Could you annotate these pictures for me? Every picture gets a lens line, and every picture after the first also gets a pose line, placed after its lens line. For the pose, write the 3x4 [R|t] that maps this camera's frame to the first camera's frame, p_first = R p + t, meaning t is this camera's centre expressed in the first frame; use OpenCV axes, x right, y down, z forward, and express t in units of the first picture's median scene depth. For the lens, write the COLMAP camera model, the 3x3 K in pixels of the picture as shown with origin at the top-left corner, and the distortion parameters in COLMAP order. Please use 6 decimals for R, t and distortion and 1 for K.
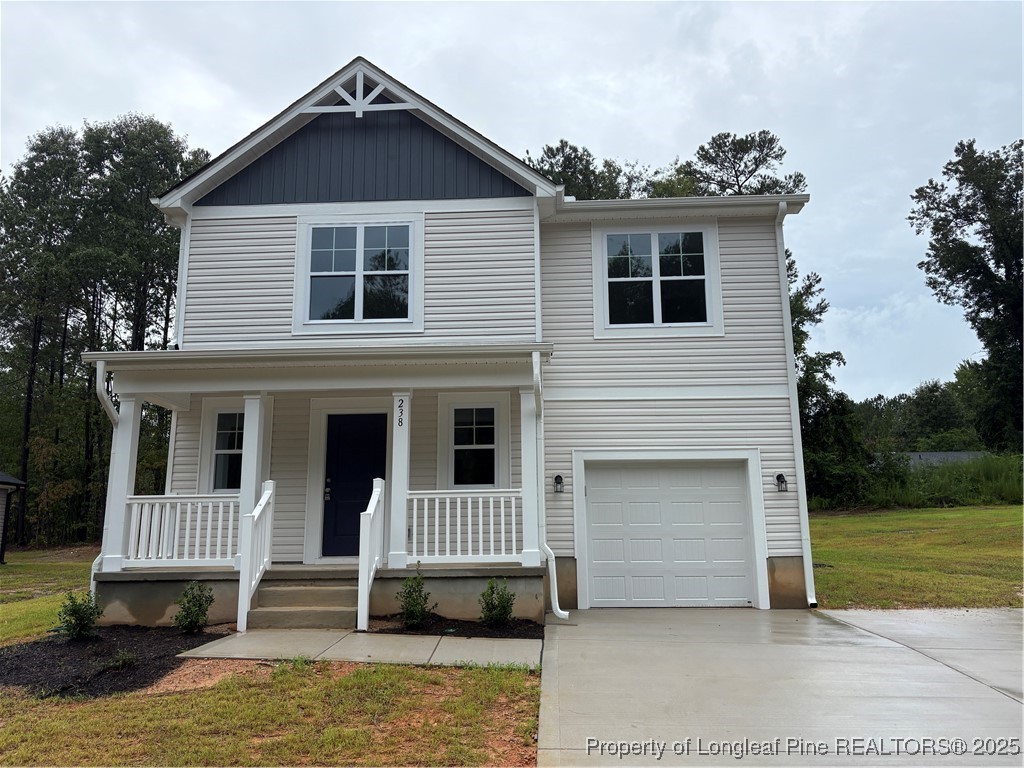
lens RADIAL K [[771.9, 0, 512.0], [0, 771.9, 384.0], [0, 0, 1]] dist [0.001327, -0.000160]
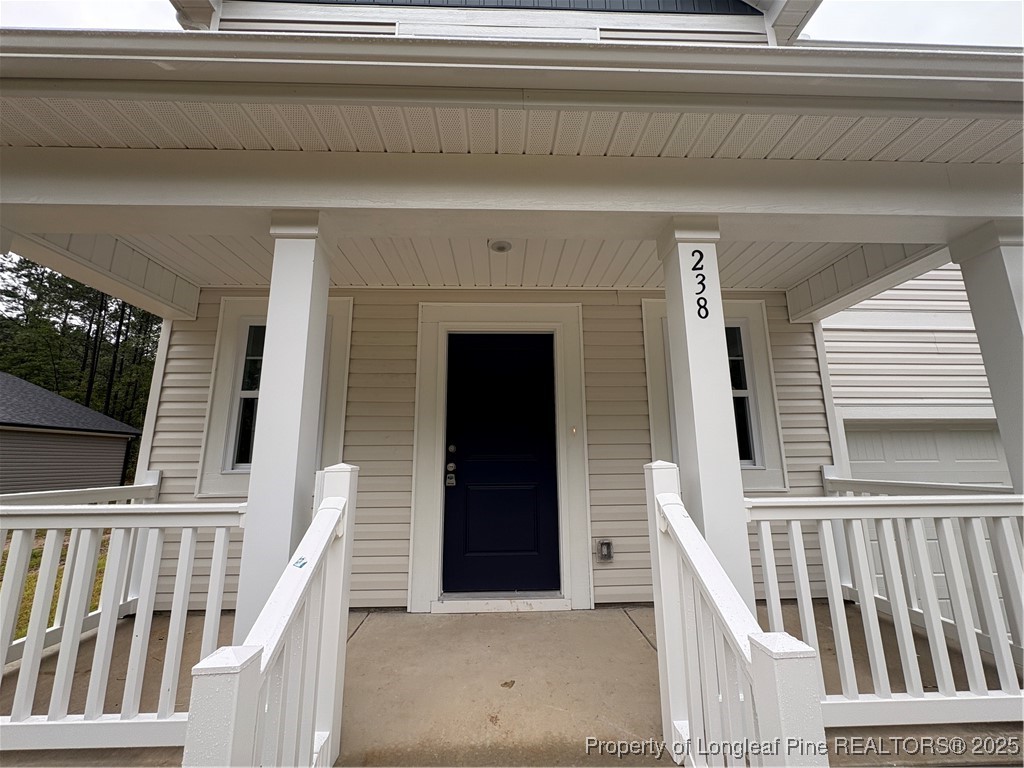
lens RADIAL K [[411.6, 0, 496.0], [0, 411.6, 384.8], [0, 0, 1]] dist [0.035851, 0.000042]
pose [[0.998642, 0.022552, 0.046965, -0.253572], [-0.022955, 0.999704, 0.008048, 0.087443], [-0.046769, -0.009115, 0.998864, 0.810056]]
